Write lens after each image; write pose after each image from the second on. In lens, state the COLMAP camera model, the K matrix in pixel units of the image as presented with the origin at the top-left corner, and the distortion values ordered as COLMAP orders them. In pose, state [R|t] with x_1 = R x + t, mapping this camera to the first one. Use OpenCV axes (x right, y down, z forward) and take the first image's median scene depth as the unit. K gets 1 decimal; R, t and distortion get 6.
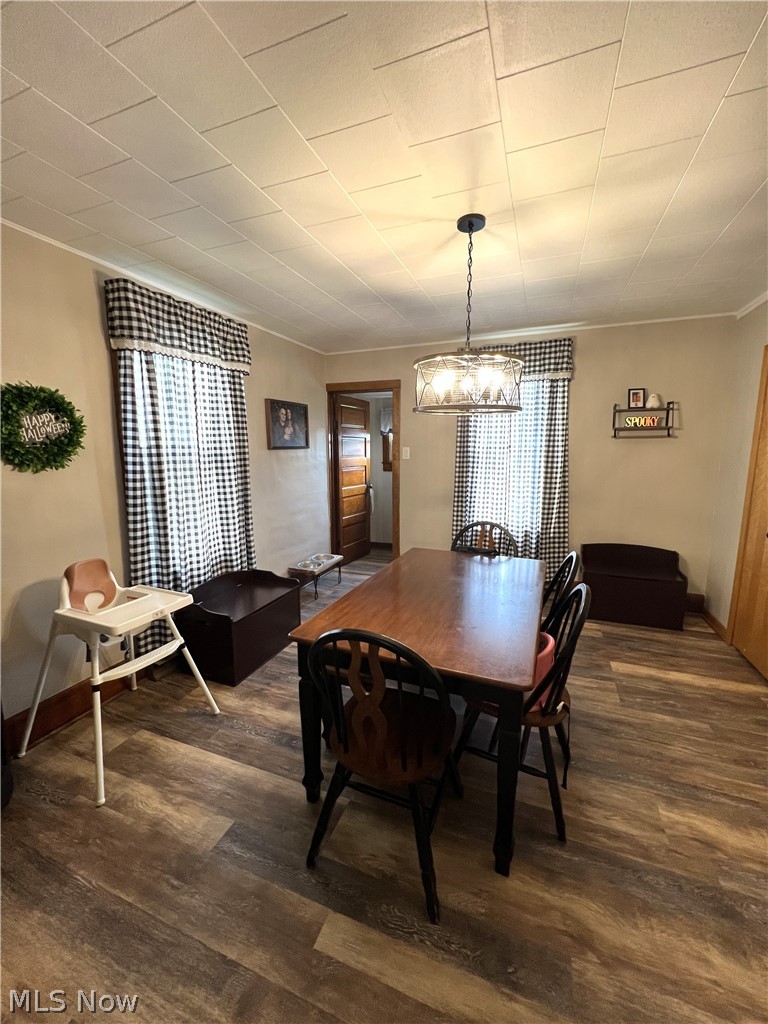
lens RADIAL K [[410.3, 0, 385.7], [0, 410.3, 506.5], [0, 0, 1]] dist [-0.010881, 0.000623]
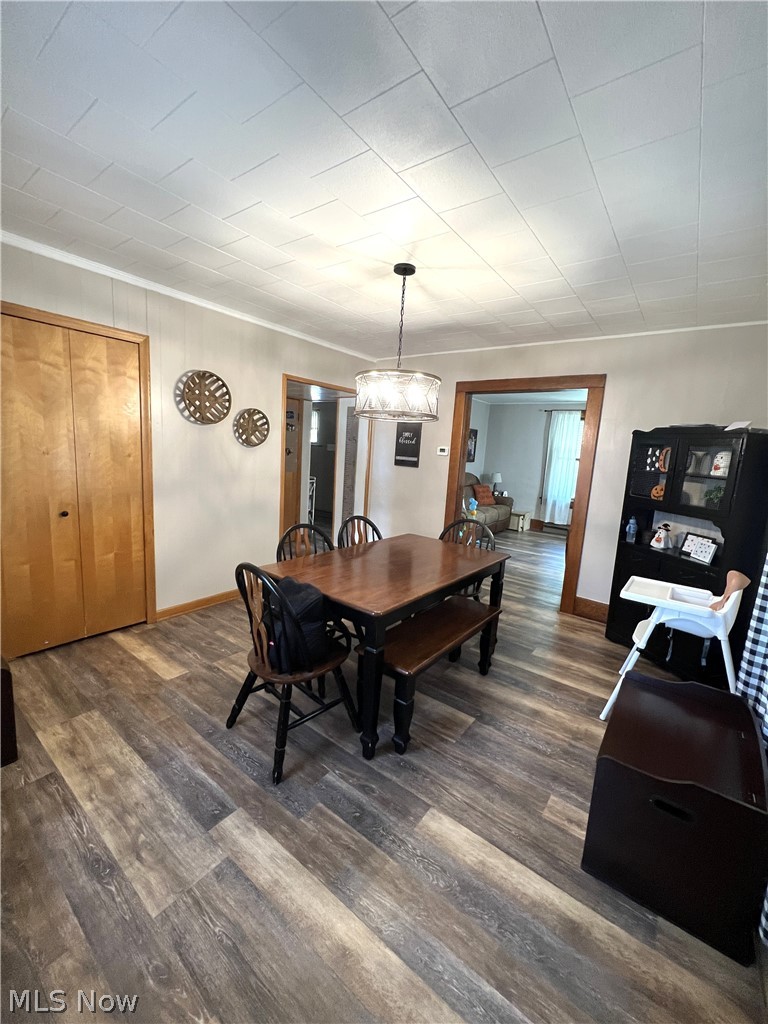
lens RADIAL K [[410.3, 0, 382.6], [0, 410.3, 509.7], [0, 0, 1]] dist [-0.010881, 0.000623]
pose [[-0.959654, -0.095964, 0.264302, -0.098912], [-0.017200, 0.958234, 0.285468, -0.261909], [-0.280658, 0.269404, -0.921224, 1.838348]]
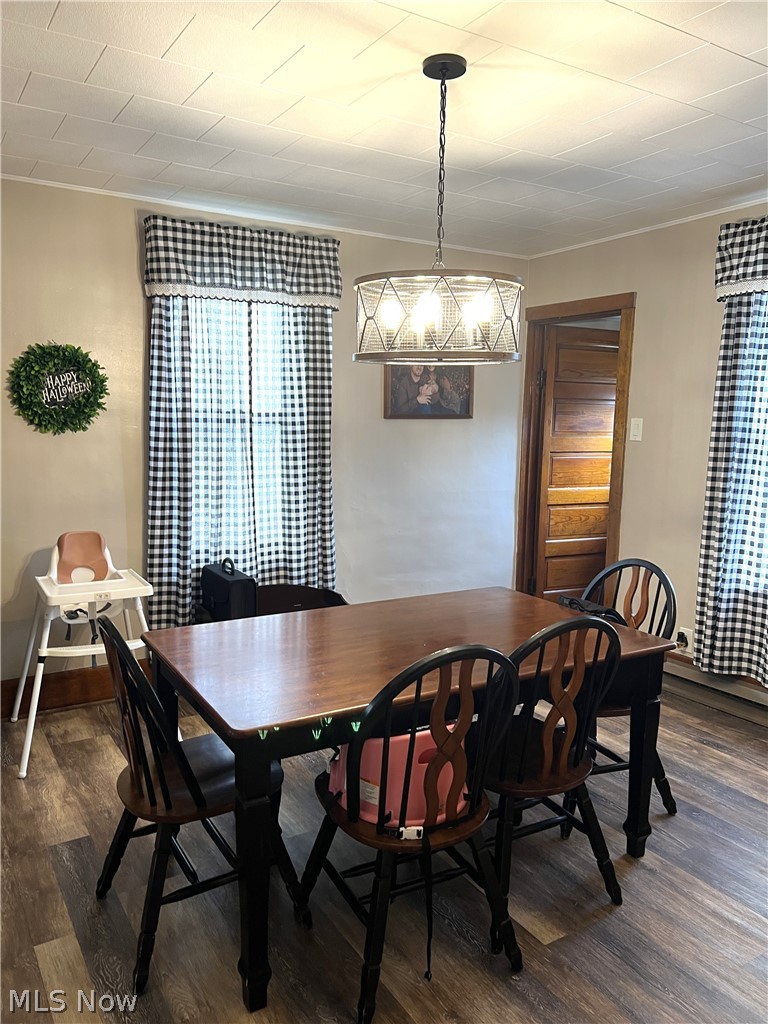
lens RADIAL K [[769.5, 0, 381.7], [0, 769.5, 513.1], [0, 0, 1]] dist [0.025165, -0.024554]
pose [[0.799532, 0.093219, -0.593346, 0.706735], [-0.104128, 0.994436, 0.015921, -0.005921], [0.591529, 0.049055, 0.804790, -0.002547]]
